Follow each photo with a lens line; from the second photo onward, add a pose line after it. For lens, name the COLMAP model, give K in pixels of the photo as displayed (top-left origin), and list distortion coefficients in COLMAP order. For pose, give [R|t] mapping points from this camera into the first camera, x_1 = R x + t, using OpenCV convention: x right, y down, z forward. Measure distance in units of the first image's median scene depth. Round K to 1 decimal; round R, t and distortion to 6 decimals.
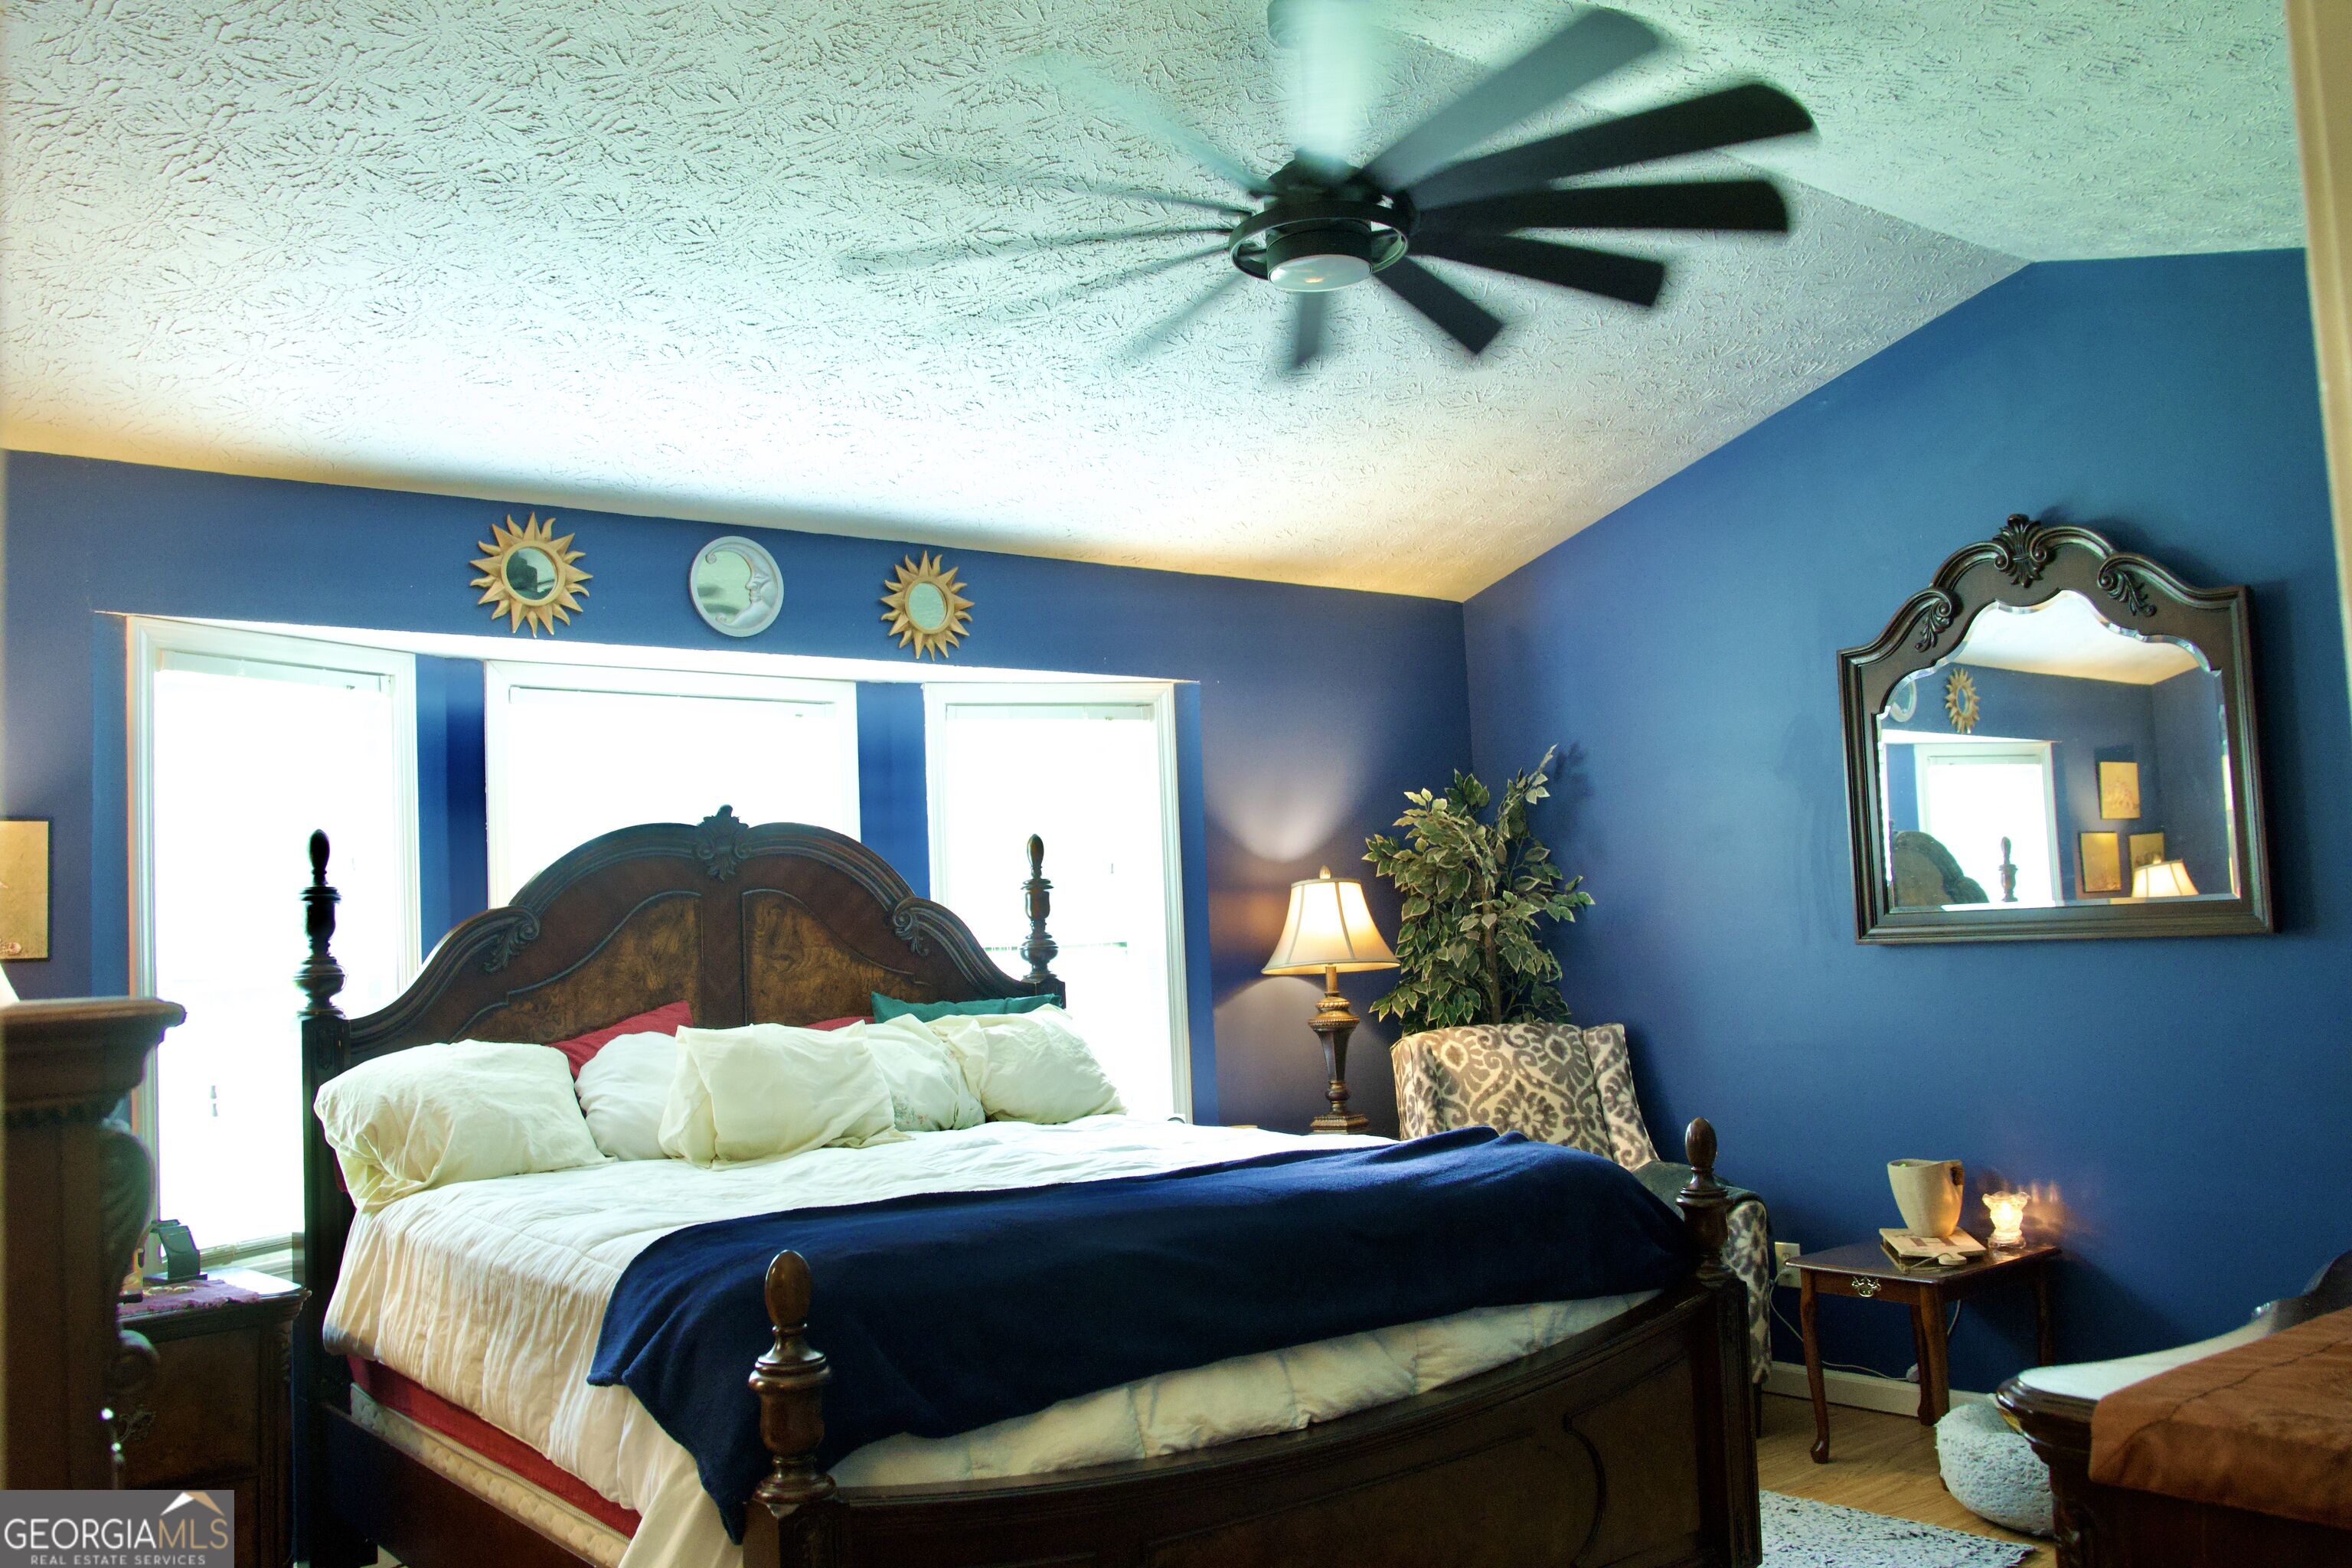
lens RADIAL K [[1887.9, 0, 1171.1], [0, 1887.9, 796.8], [0, 0, 1]] dist [-0.078667, 0.076039]
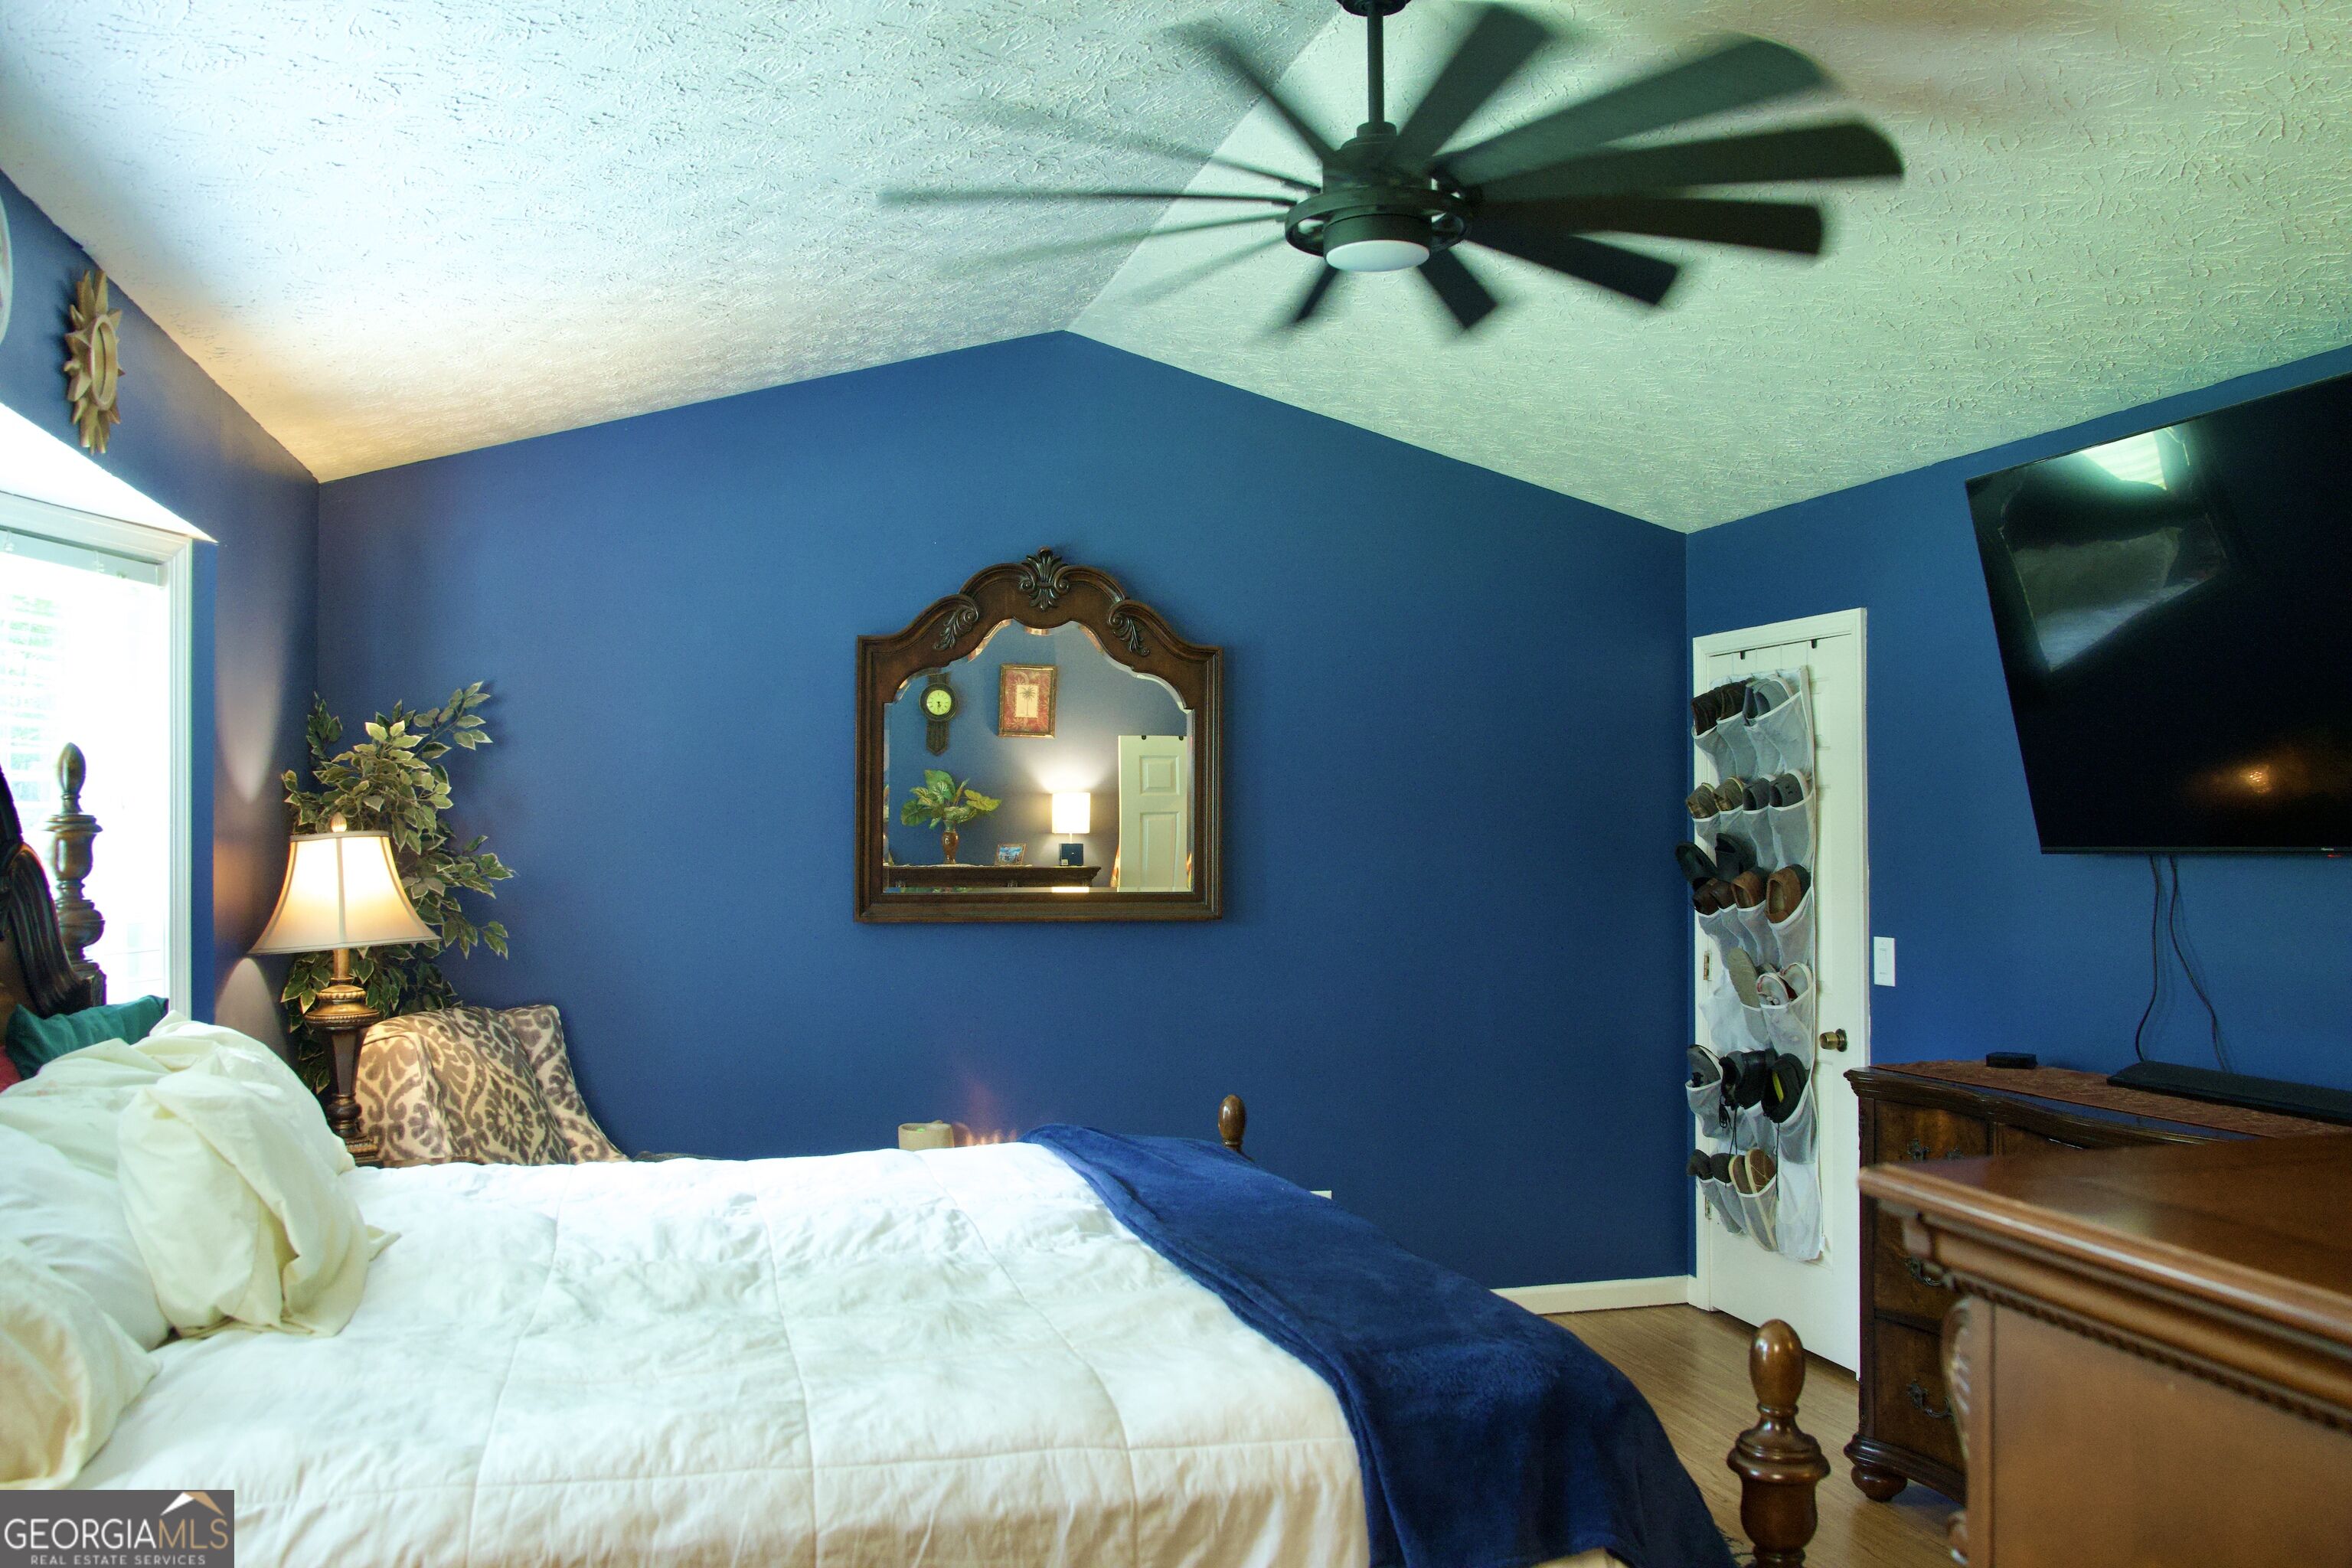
lens RADIAL K [[1887.9, 0, 1171.1], [0, 1887.9, 796.8], [0, 0, 1]] dist [-0.078667, 0.076039]
pose [[0.387921, 0.058968, 0.919804, -0.482453], [-0.087381, 0.995809, -0.026988, 0.021165], [-0.917541, -0.069904, 0.391448, 0.399023]]
